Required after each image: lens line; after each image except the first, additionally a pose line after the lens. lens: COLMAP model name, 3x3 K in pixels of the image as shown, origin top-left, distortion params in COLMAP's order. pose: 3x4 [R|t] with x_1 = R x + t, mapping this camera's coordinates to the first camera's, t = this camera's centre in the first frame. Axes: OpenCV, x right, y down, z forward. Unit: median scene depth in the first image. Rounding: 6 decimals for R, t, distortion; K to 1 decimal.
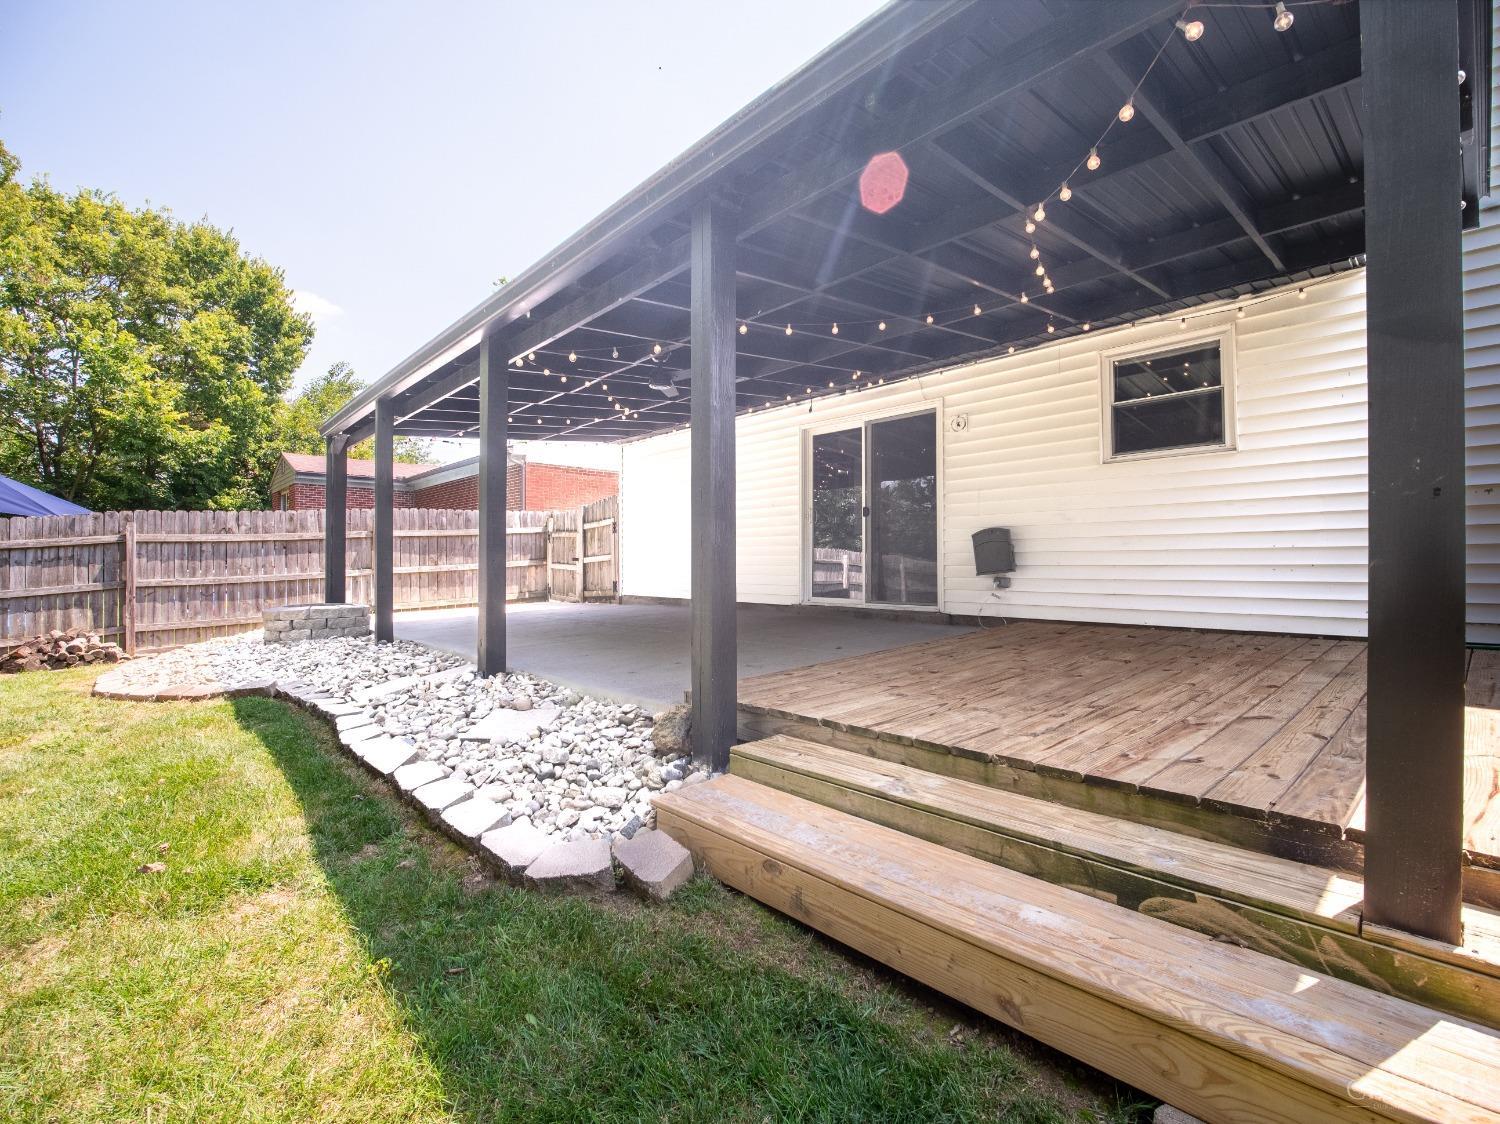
lens RADIAL K [[685.2, 0, 742.4], [0, 685.2, 558.6], [0, 0, 1]] dist [-0.006210, -0.001269]
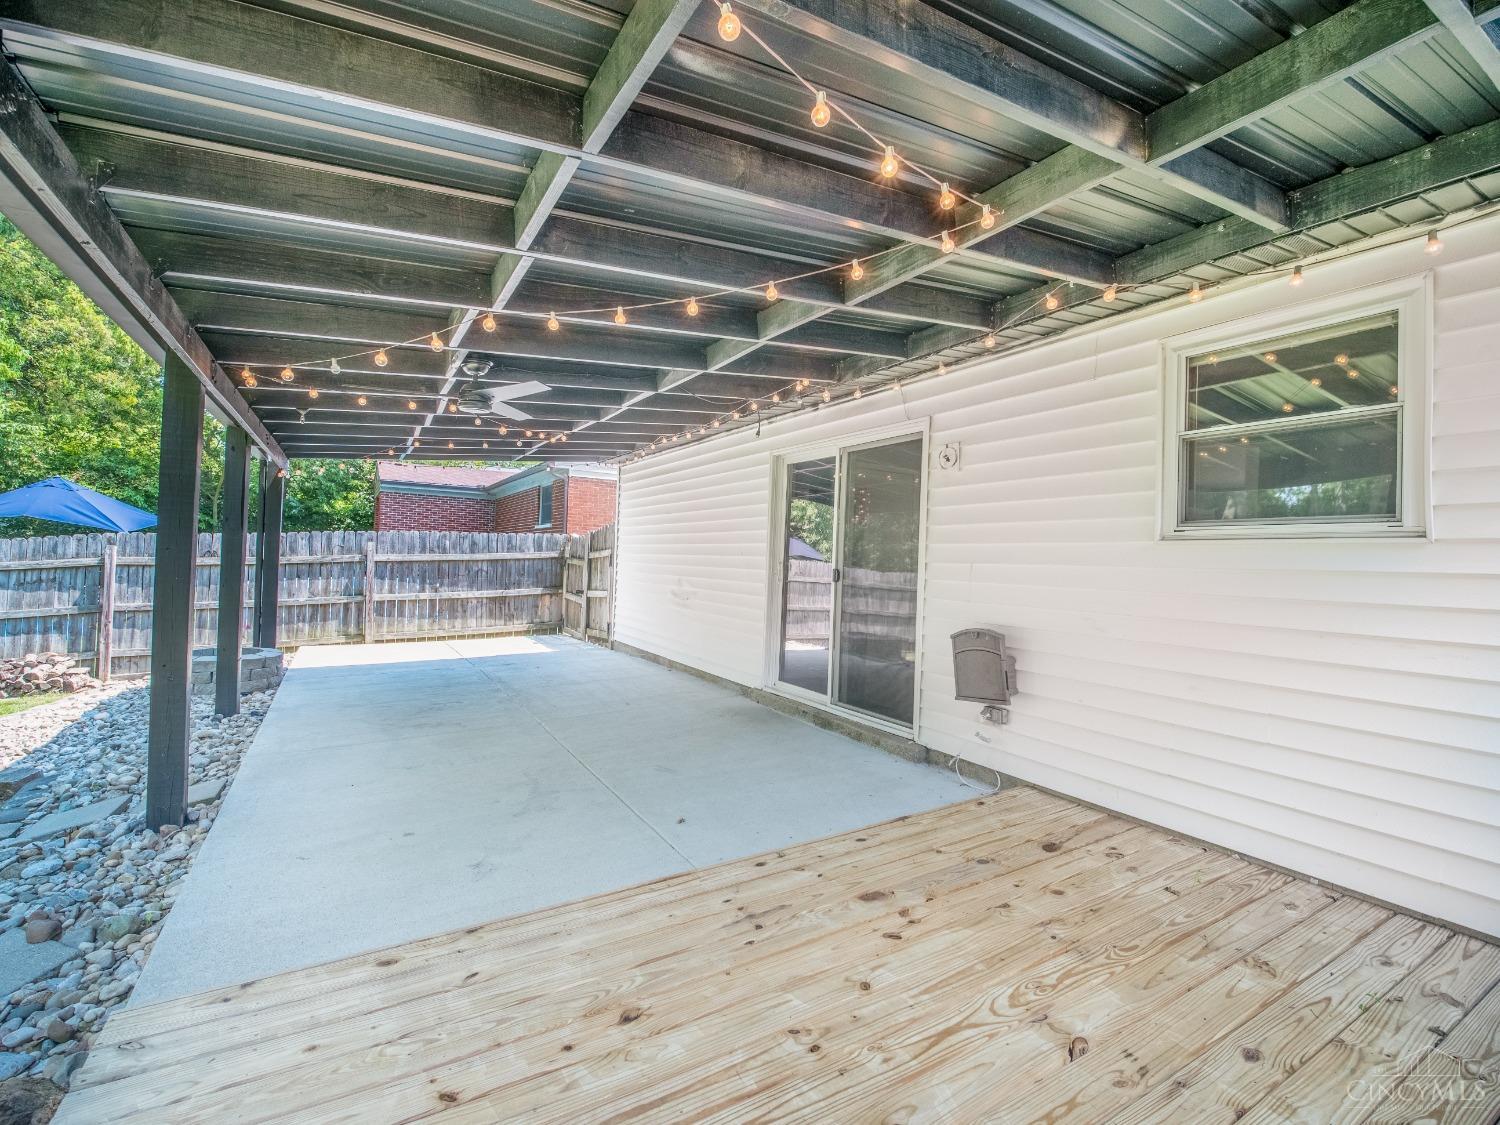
lens RADIAL K [[685.2, 0, 744.7], [0, 685.2, 556.7], [0, 0, 1]] dist [-0.006210, -0.001269]
pose [[0.977097, 0.035159, -0.209869, 0.200742], [-0.035363, 0.999371, 0.002782, -0.073473], [0.209835, 0.004703, 0.977725, 0.243467]]
